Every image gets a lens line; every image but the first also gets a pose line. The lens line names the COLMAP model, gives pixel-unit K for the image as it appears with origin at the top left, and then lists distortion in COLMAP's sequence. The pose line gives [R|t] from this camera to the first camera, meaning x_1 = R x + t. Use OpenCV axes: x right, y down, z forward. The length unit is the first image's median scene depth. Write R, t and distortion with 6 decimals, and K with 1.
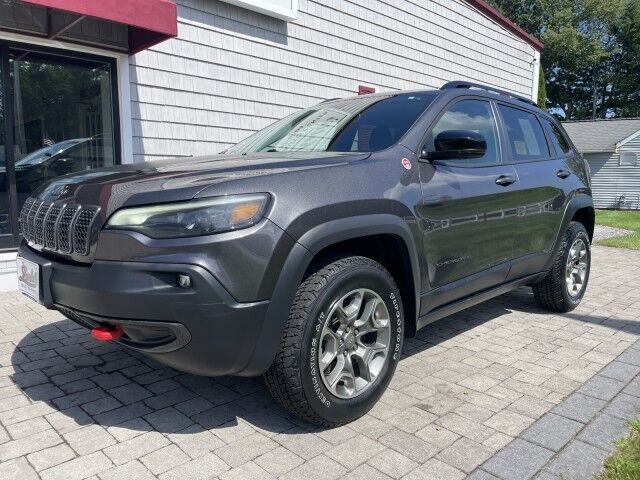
lens RADIAL K [[487.8, 0, 316.0], [0, 487.8, 244.3], [0, 0, 1]] dist [0.065134, -0.073978]
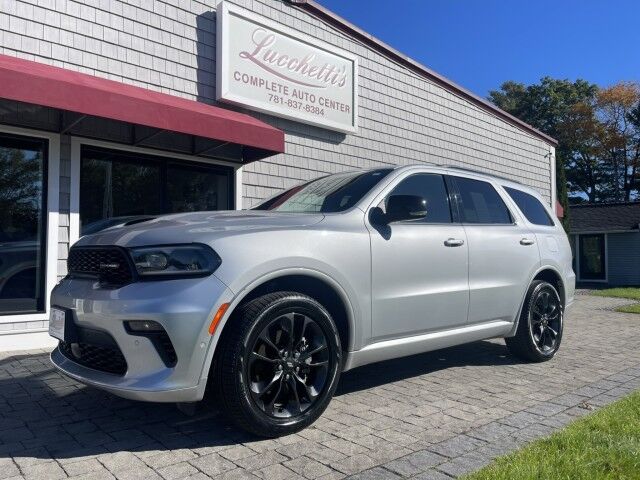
lens RADIAL K [[487.8, 0, 317.4], [0, 487.8, 241.9], [0, 0, 1]] dist [0.065134, -0.073978]
pose [[0.998597, -0.010835, -0.051827, -0.101471], [0.001755, 0.985074, -0.172121, 0.064684], [0.052919, 0.171788, 0.983712, -0.294037]]
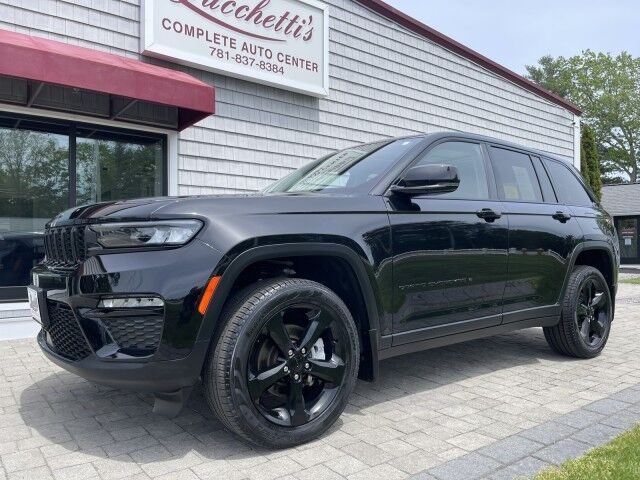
lens RADIAL K [[487.8, 0, 322.8], [0, 487.8, 241.9], [0, 0, 1]] dist [0.065134, -0.073978]
pose [[0.993560, -0.012538, -0.112611, 0.088050], [-0.003784, 0.989633, -0.143567, 0.039955], [0.113243, 0.143068, 0.983213, -0.063233]]
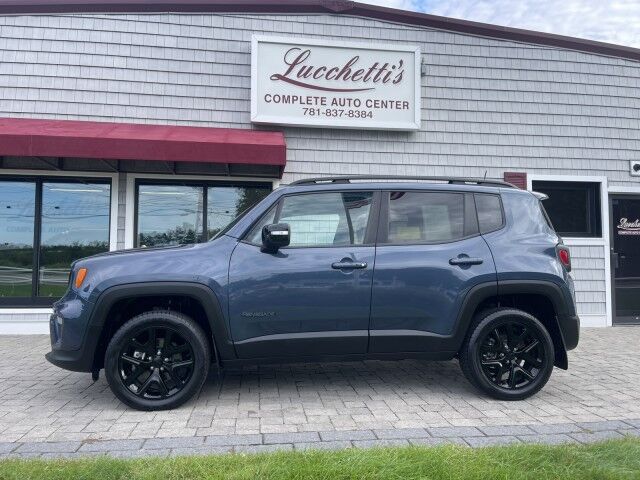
lens RADIAL K [[487.8, 0, 321.2], [0, 487.8, 239.0], [0, 0, 1]] dist [0.065134, -0.073978]
pose [[0.801385, -0.037391, -0.596980, 0.589358], [-0.073993, 0.984182, -0.160971, 0.022240], [0.593555, 0.173171, 0.785941, -0.046055]]
